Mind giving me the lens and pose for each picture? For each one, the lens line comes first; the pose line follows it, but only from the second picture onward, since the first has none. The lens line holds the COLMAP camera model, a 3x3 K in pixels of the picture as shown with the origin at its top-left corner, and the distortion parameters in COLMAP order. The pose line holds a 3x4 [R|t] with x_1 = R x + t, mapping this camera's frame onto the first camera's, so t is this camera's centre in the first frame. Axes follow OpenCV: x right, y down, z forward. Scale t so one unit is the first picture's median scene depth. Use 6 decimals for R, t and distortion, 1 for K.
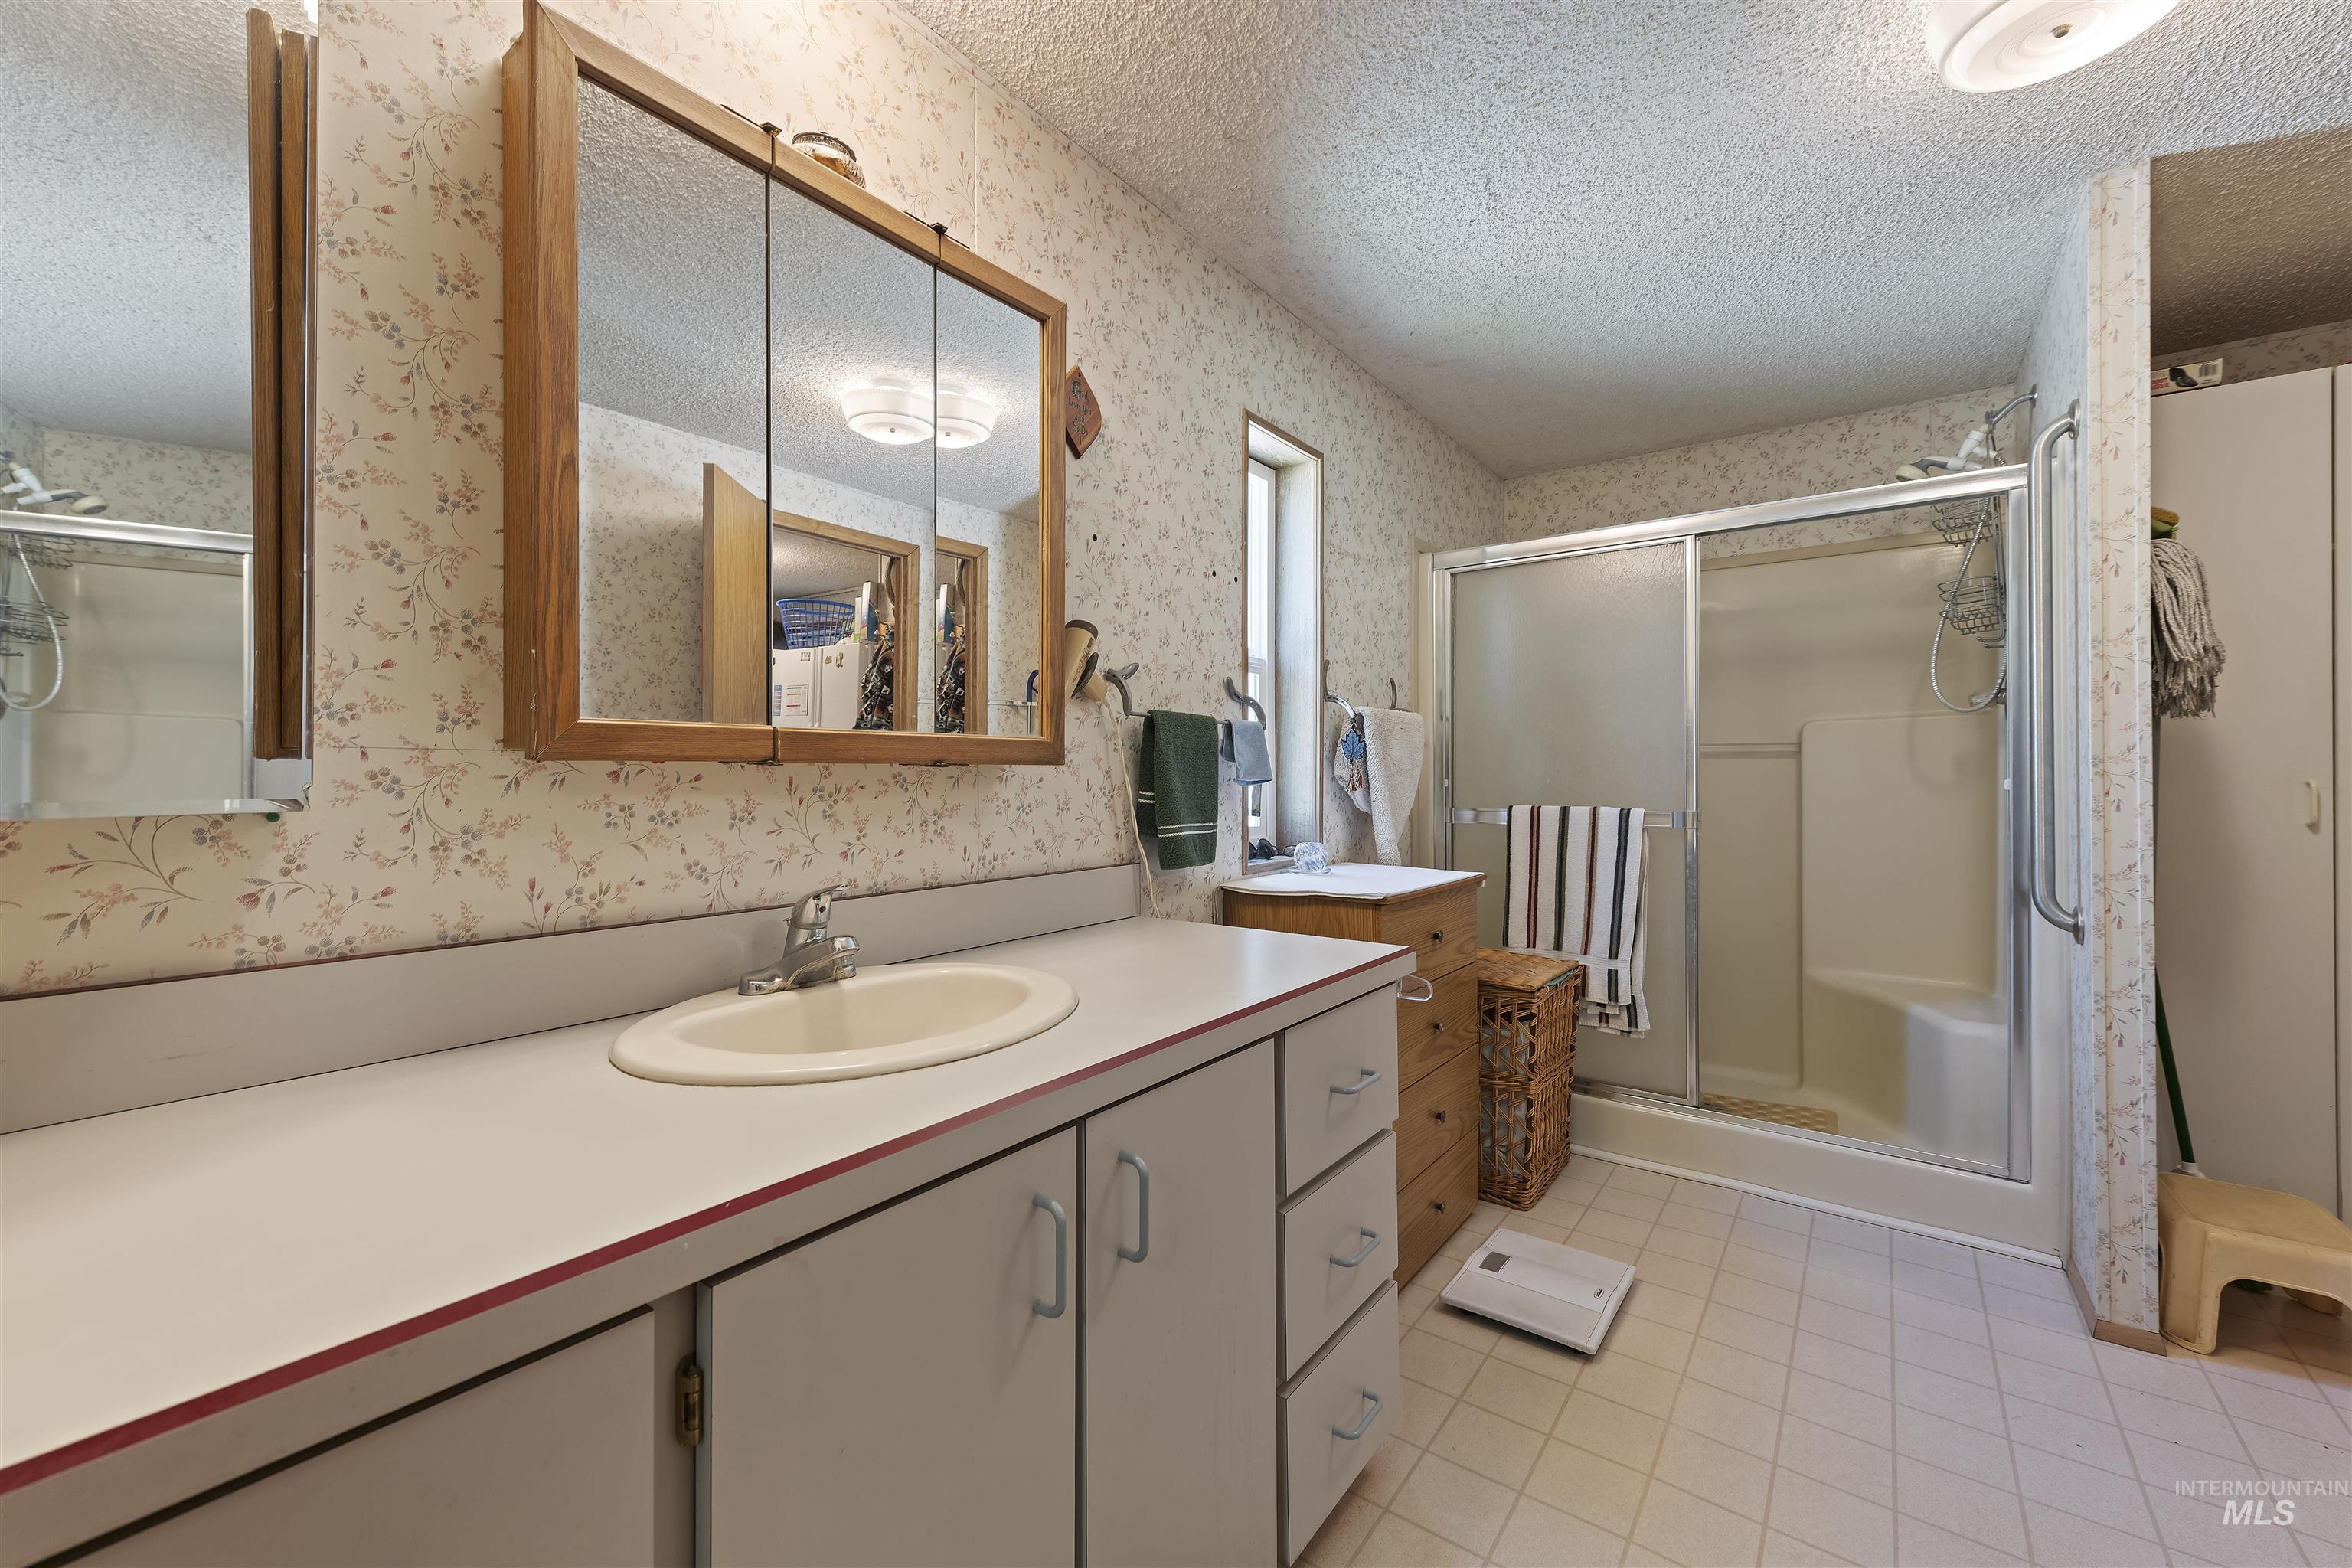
lens RADIAL K [[923.9, 0, 1176.0], [0, 923.9, 784.0], [0, 0, 1]] dist [0.011651, -0.004834]
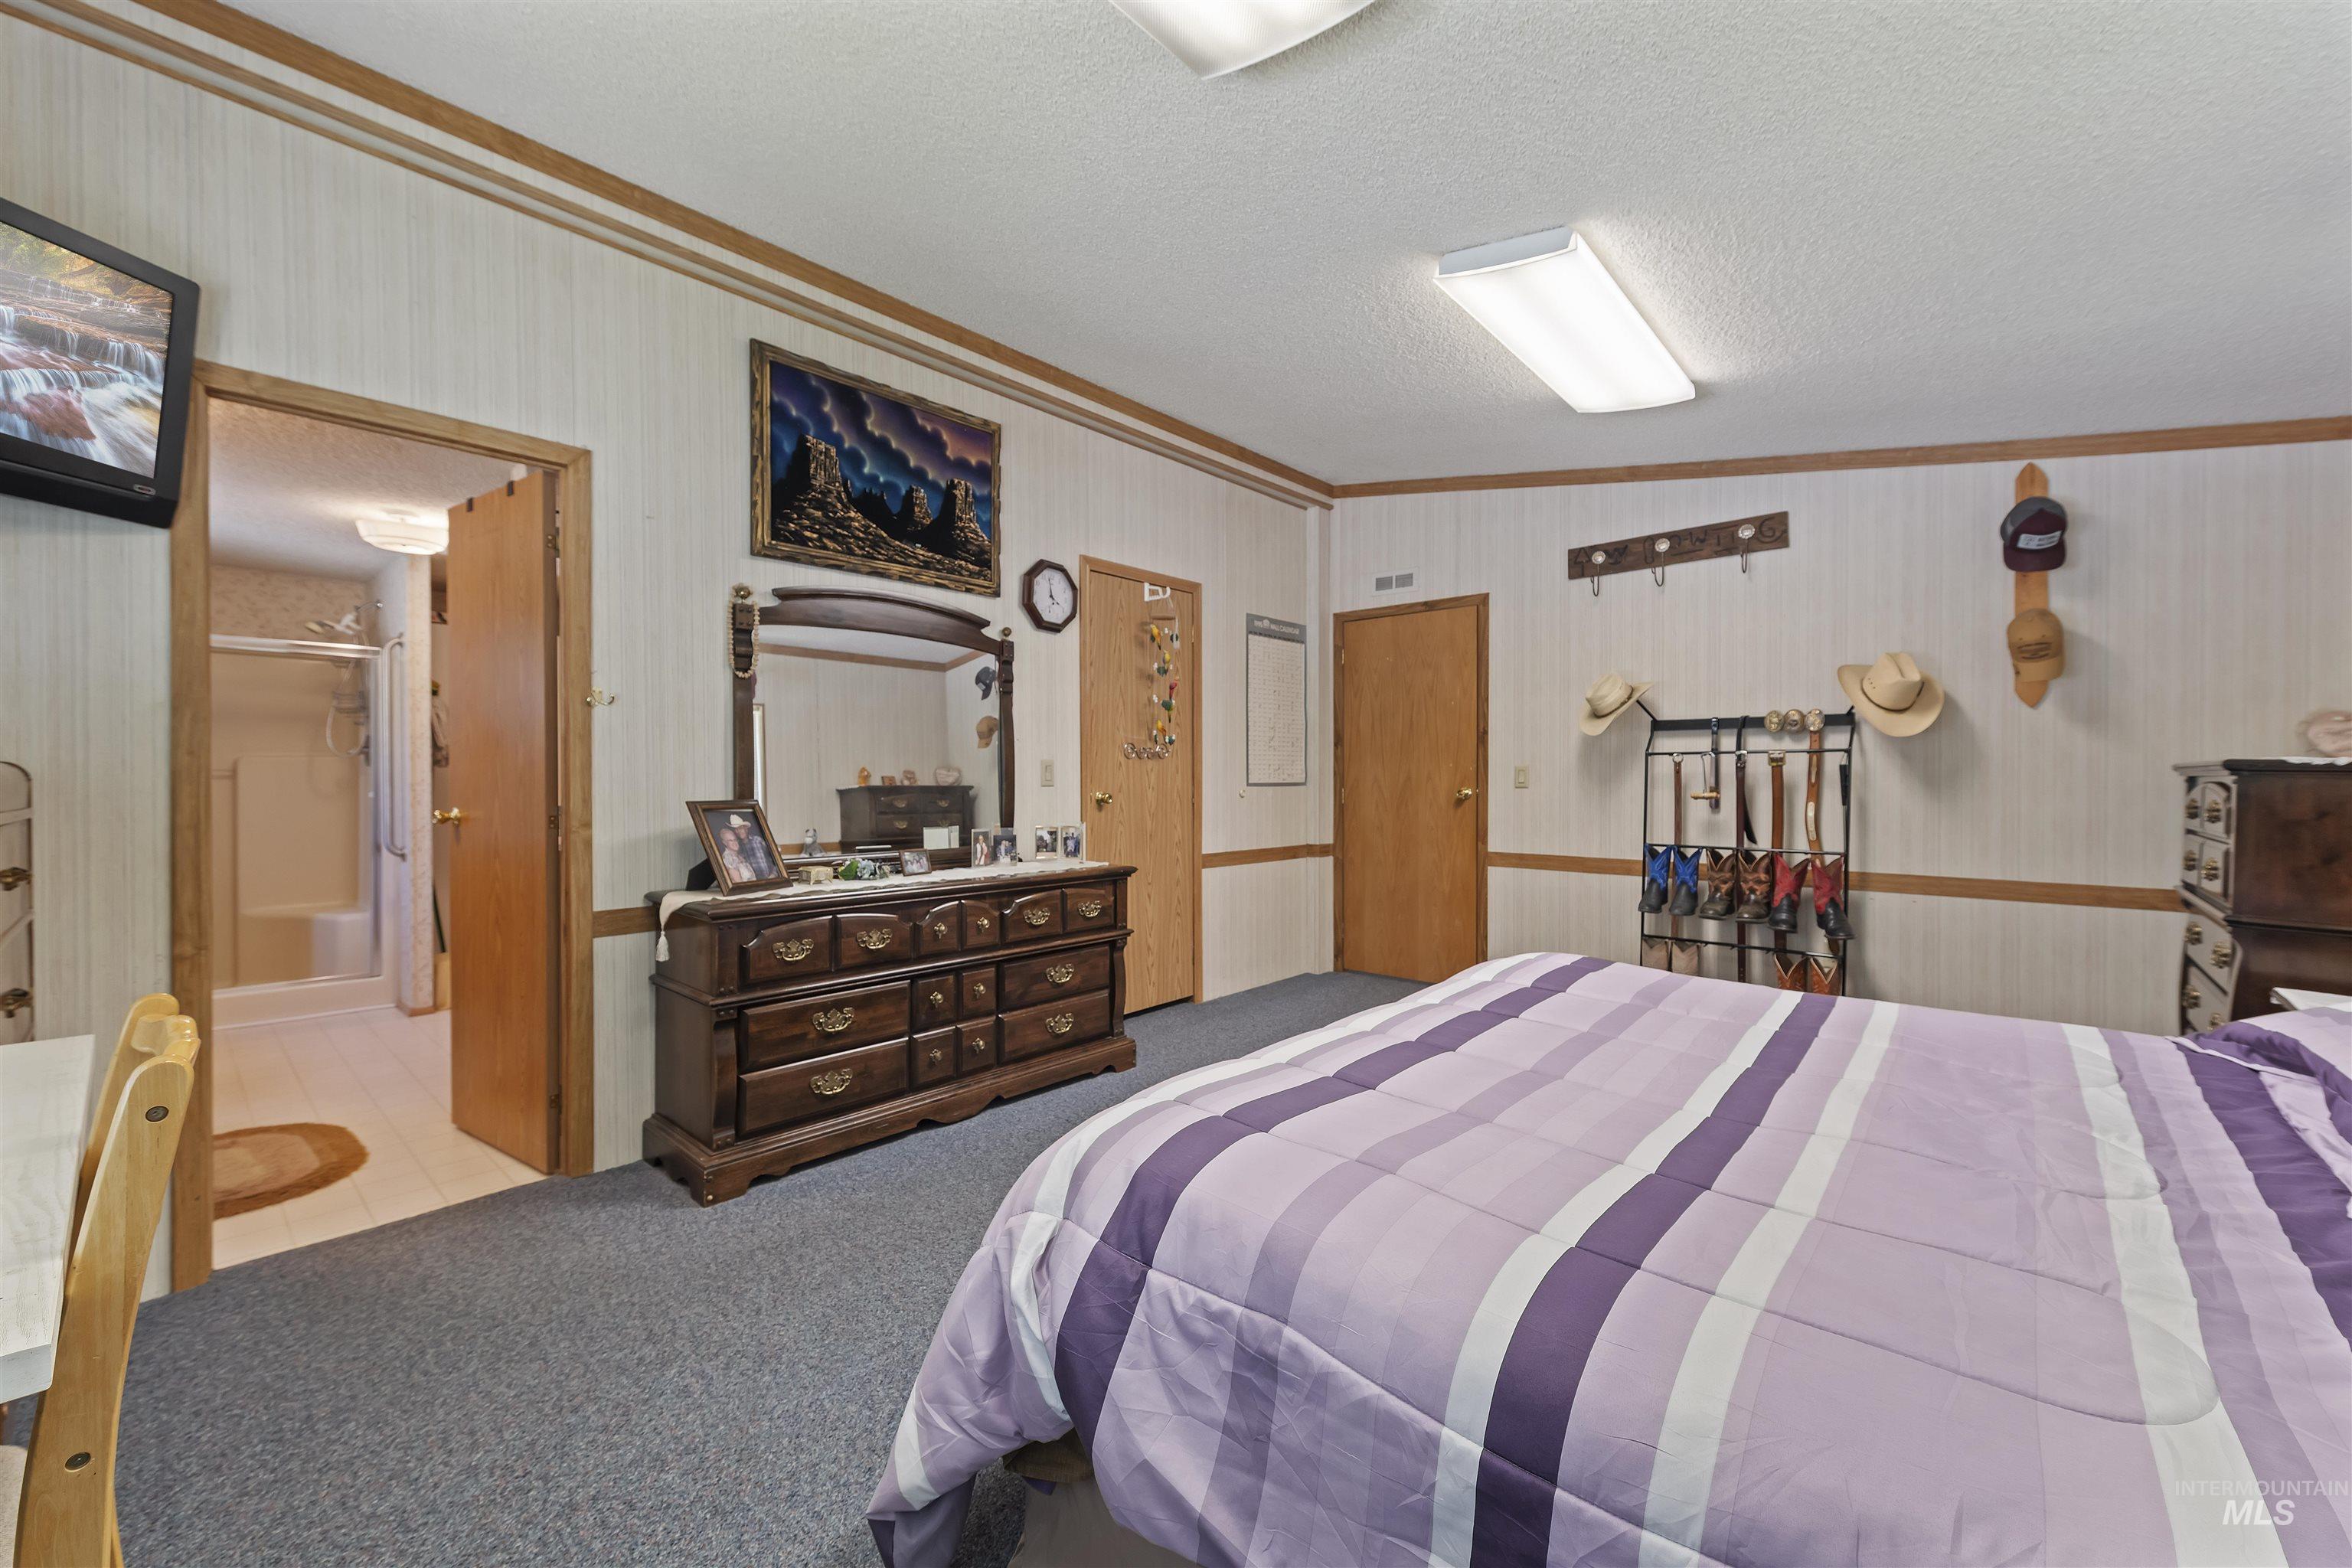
lens RADIAL K [[923.9, 0, 1176.0], [0, 923.9, 784.0], [0, 0, 1]] dist [0.011651, -0.004834]
pose [[0.084471, 0.004581, 0.996415, -1.137604], [0.004702, 0.999976, -0.004996, -0.005962], [-0.996415, 0.005108, 0.084448, -1.082154]]
